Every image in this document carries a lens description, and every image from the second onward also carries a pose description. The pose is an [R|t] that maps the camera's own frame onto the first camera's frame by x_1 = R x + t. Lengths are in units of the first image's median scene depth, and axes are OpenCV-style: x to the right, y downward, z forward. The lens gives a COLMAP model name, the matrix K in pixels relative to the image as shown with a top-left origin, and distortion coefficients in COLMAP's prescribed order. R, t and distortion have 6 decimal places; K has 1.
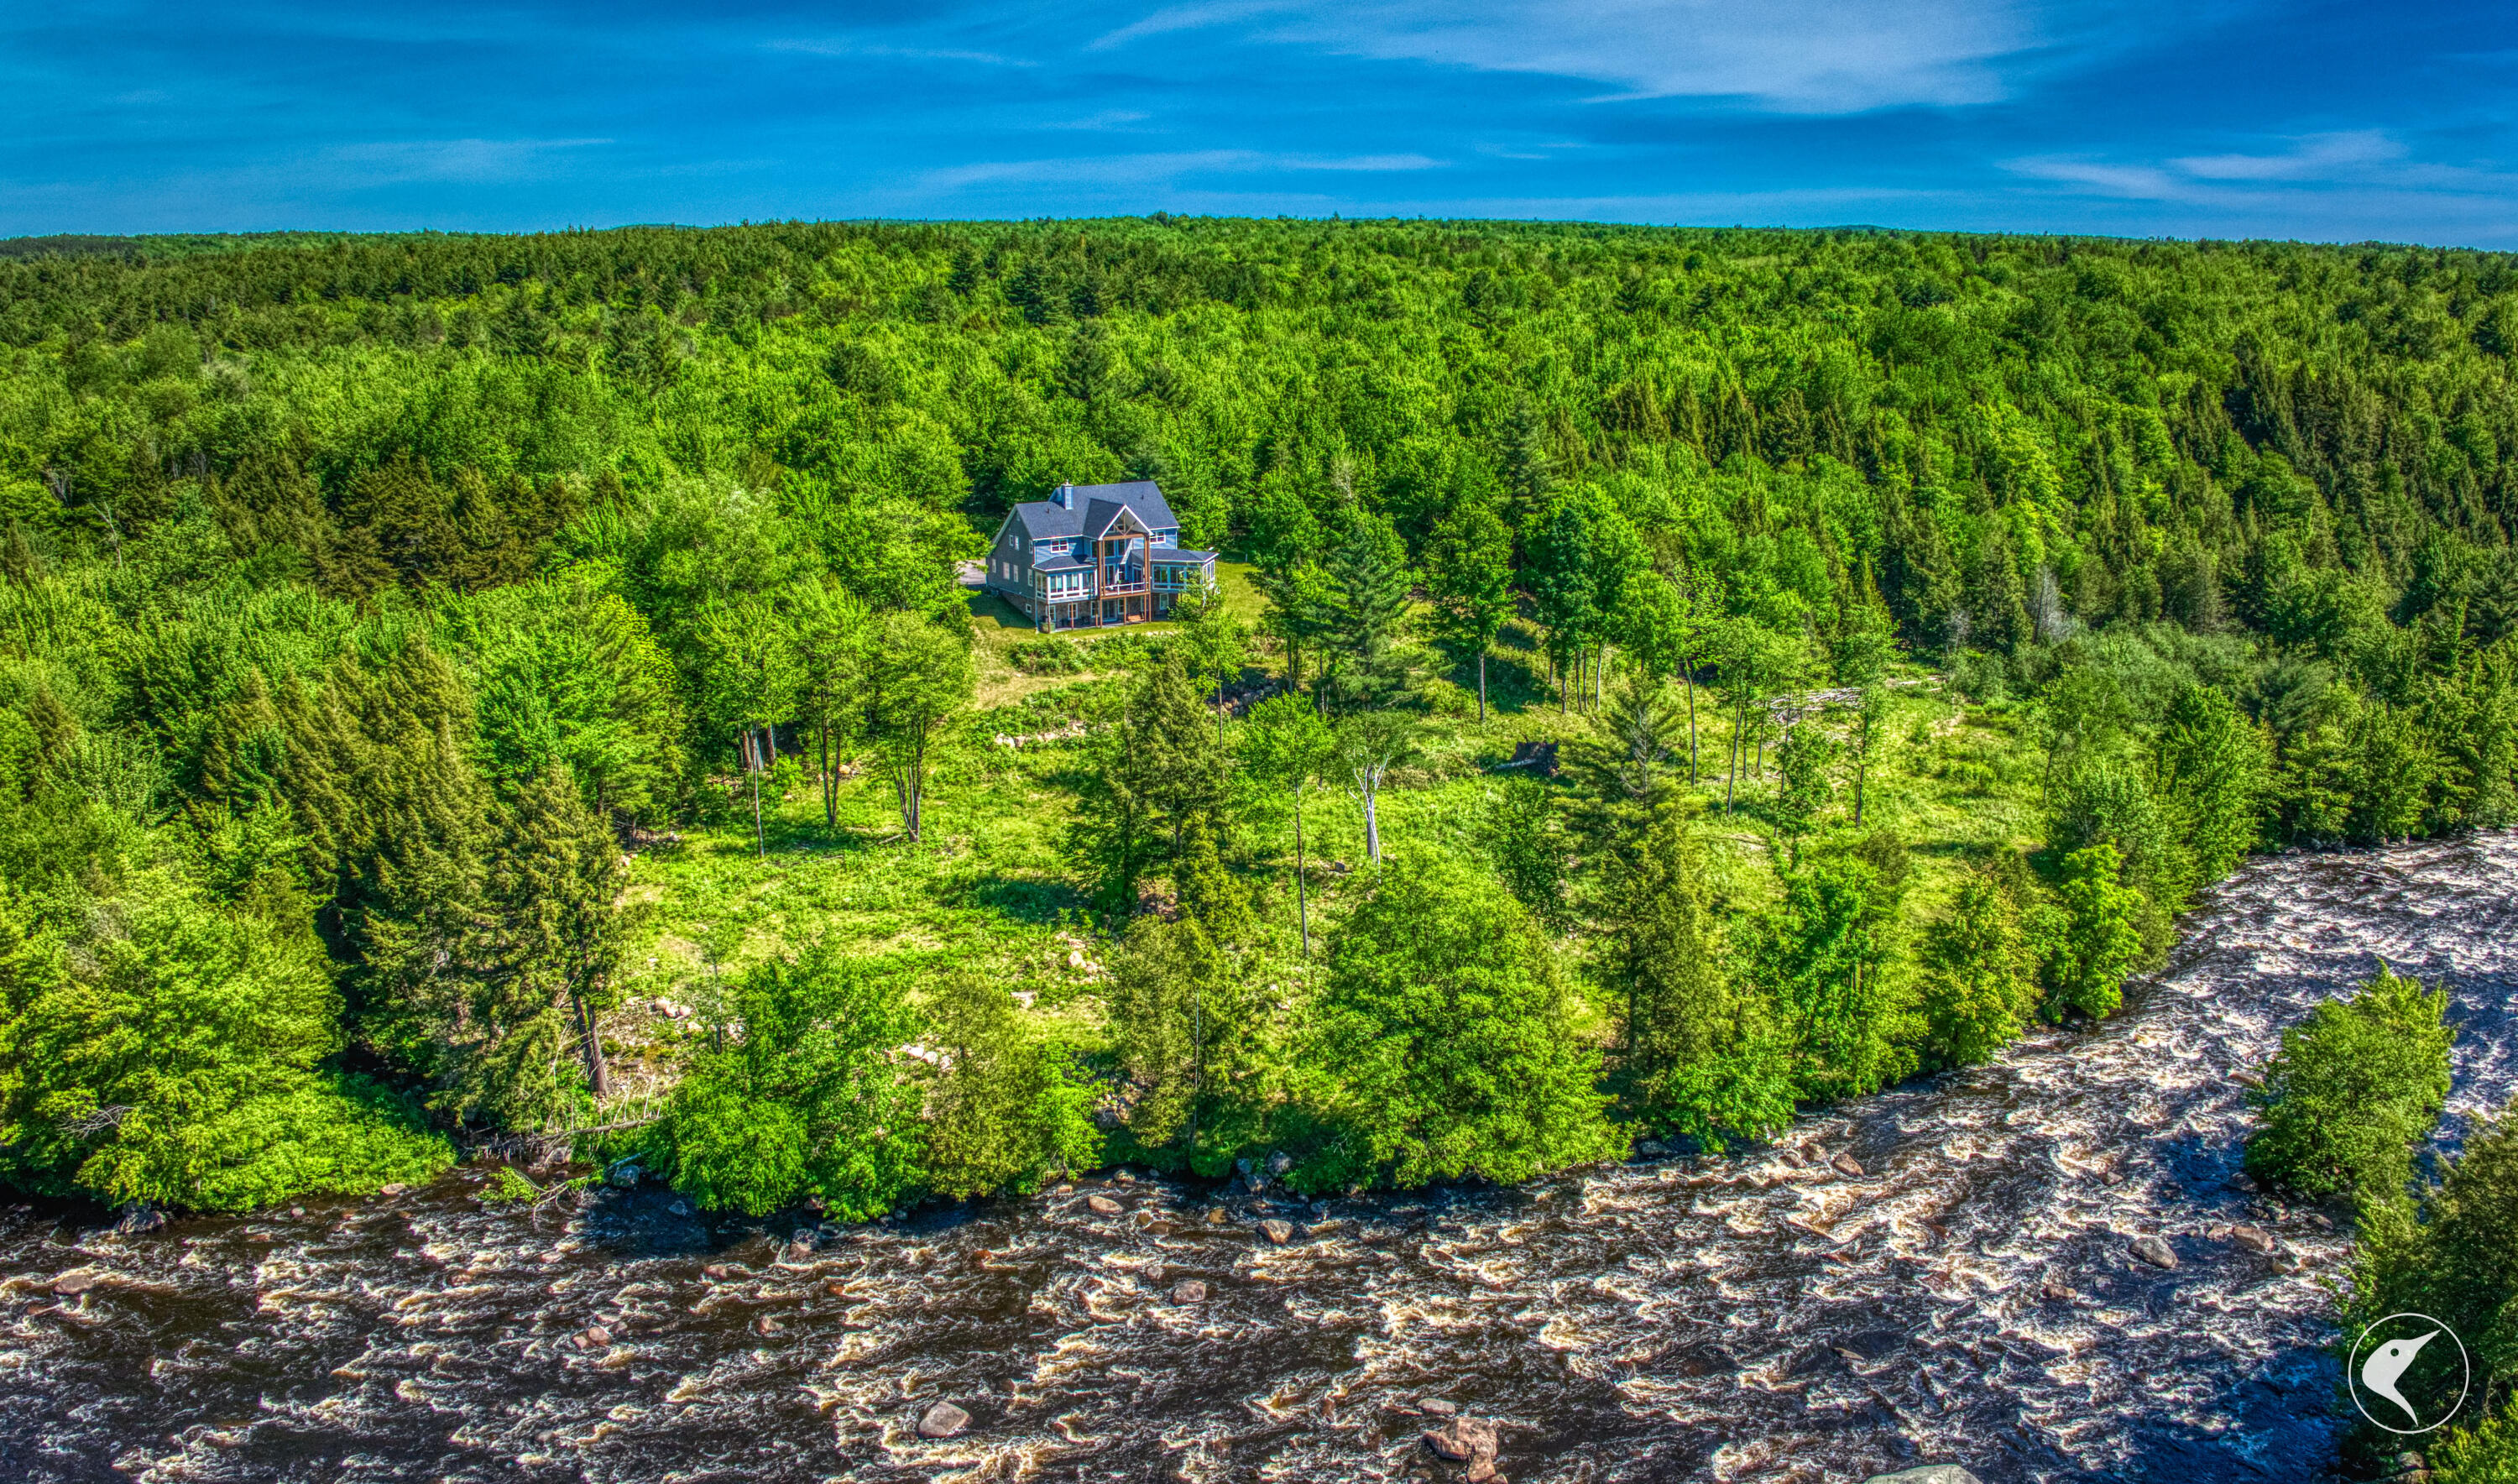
lens RADIAL K [[1798.0, 0, 1274.7], [0, 1798.0, 736.7], [0, 0, 1]] dist [-0.096008, -0.013267]
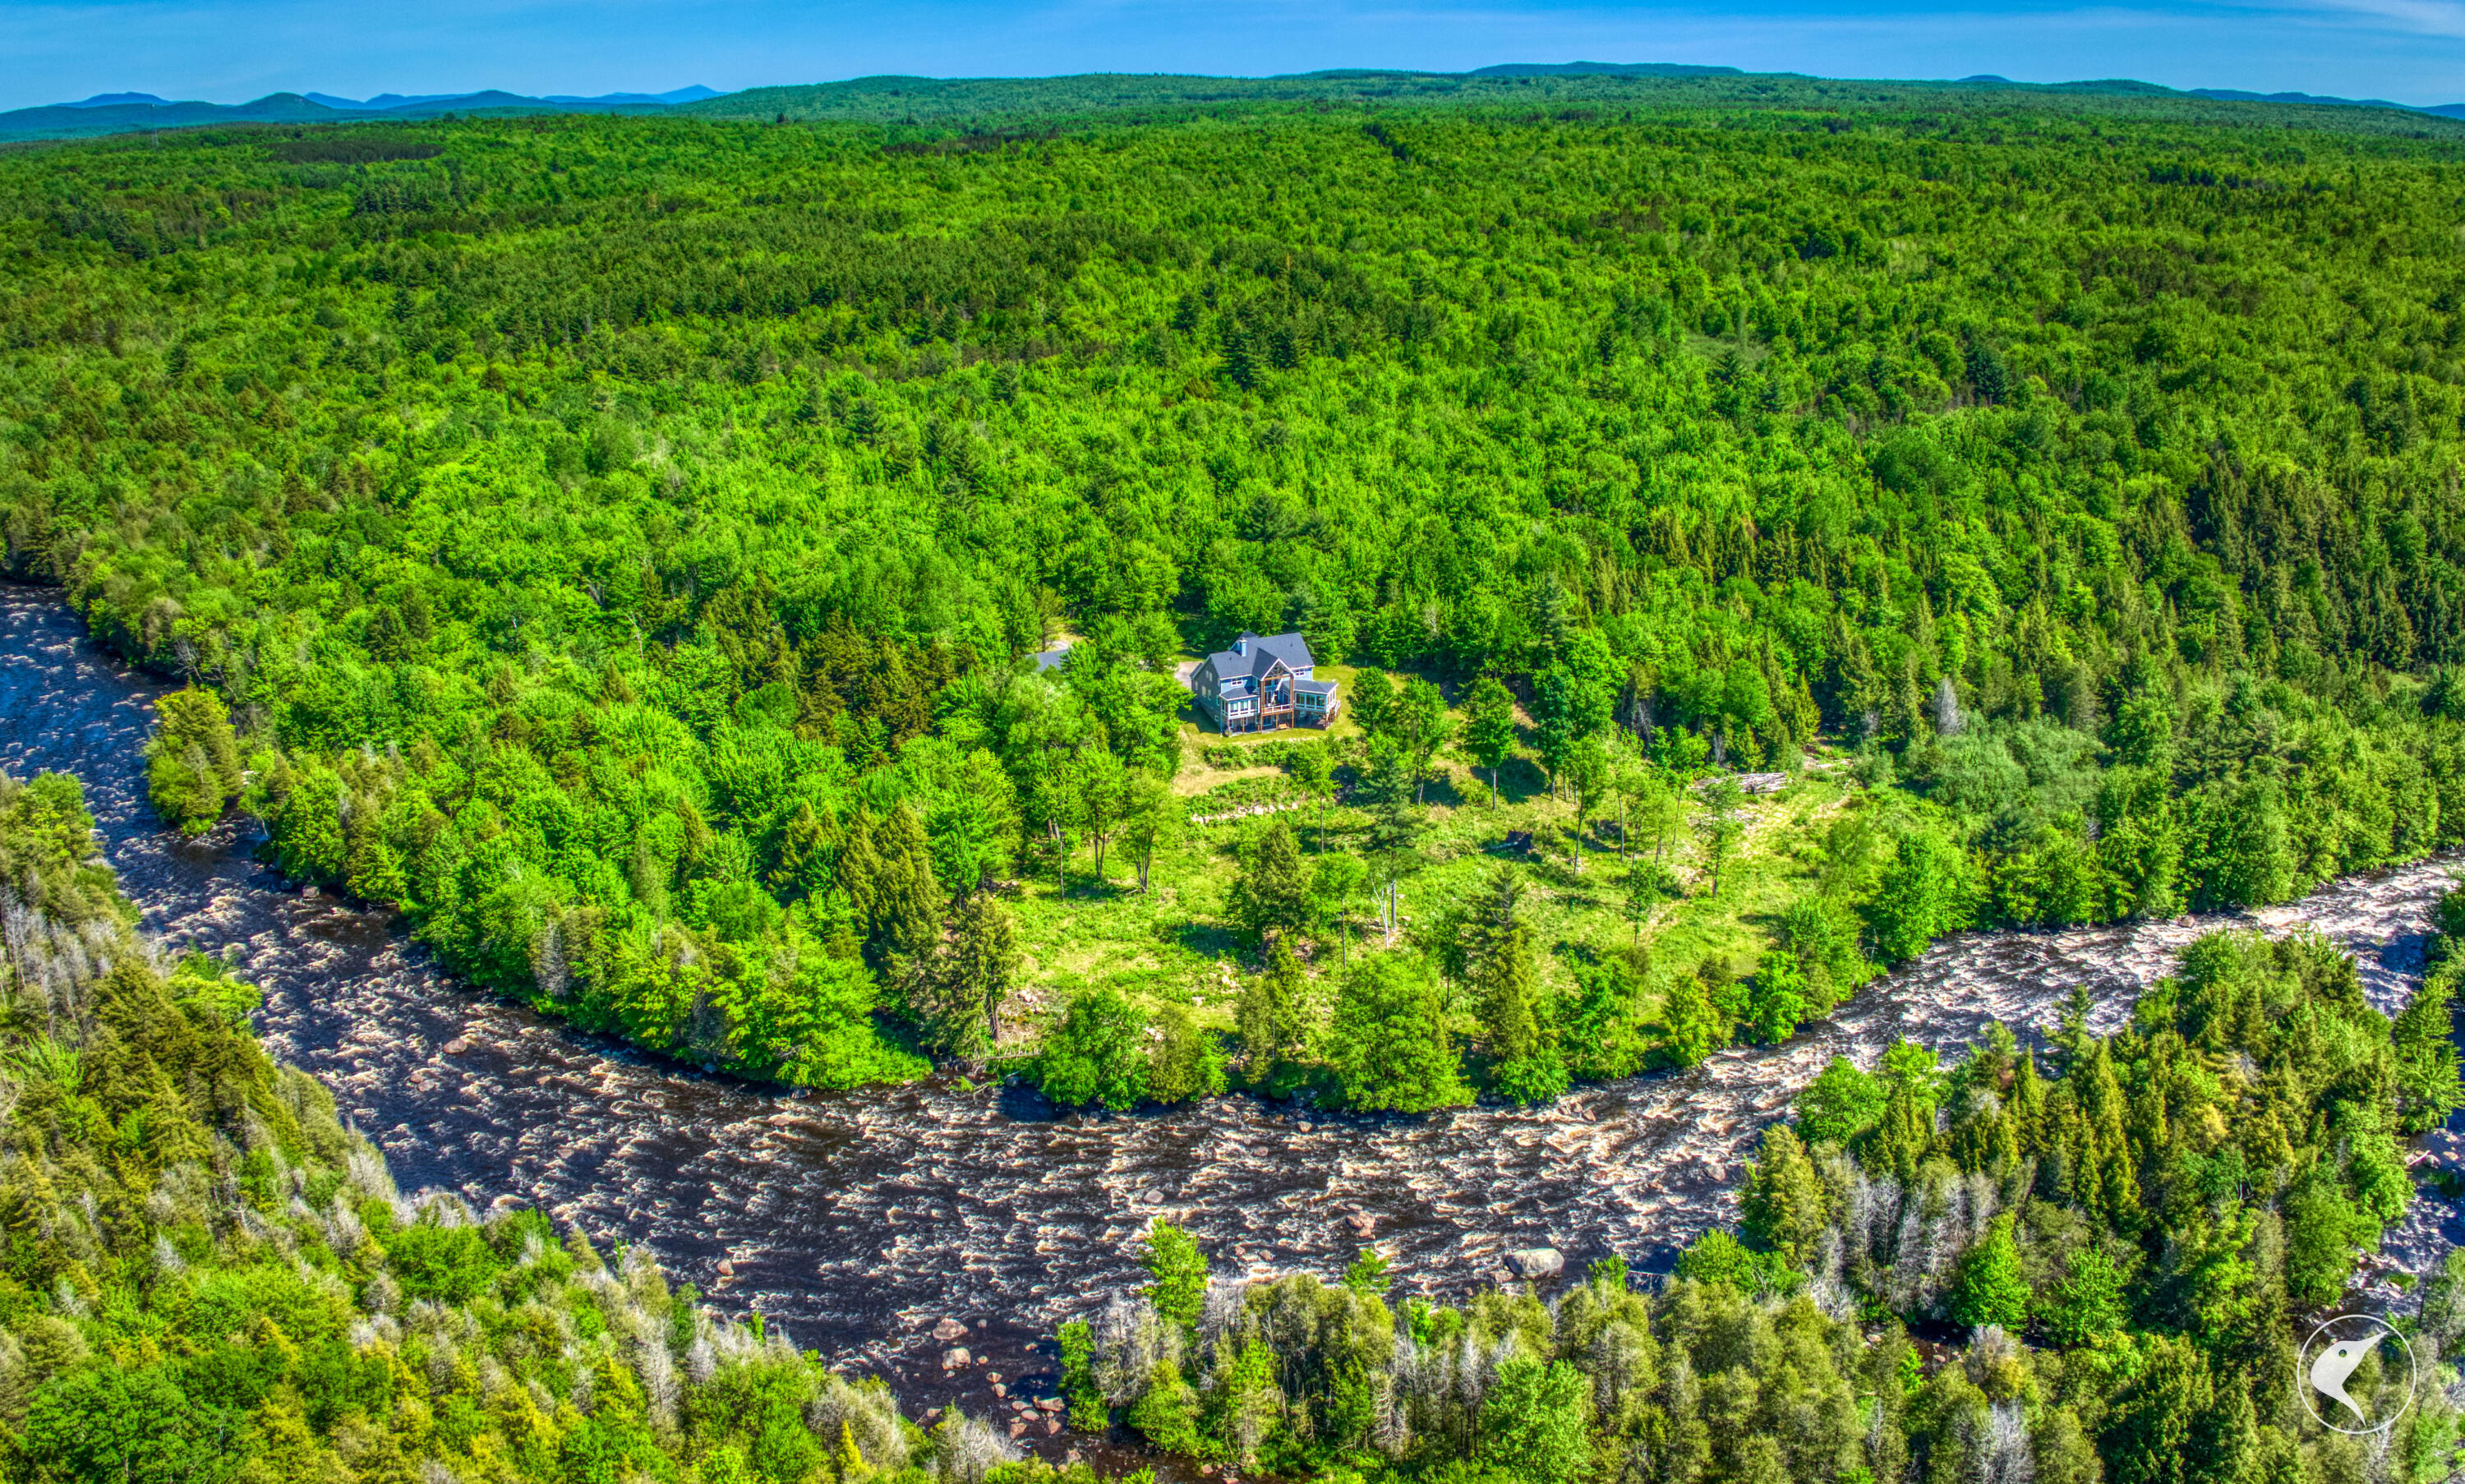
lens RADIAL K [[1859.7, 0, 1231.1], [0, 1859.7, 723.6], [0, 0, 1]] dist [-0.090064, -0.012213]
pose [[0.989153, 0.046339, -0.139390, 0.183841], [-0.033807, 0.995280, 0.090966, -0.376509], [0.142947, -0.085267, 0.986051, -1.089810]]
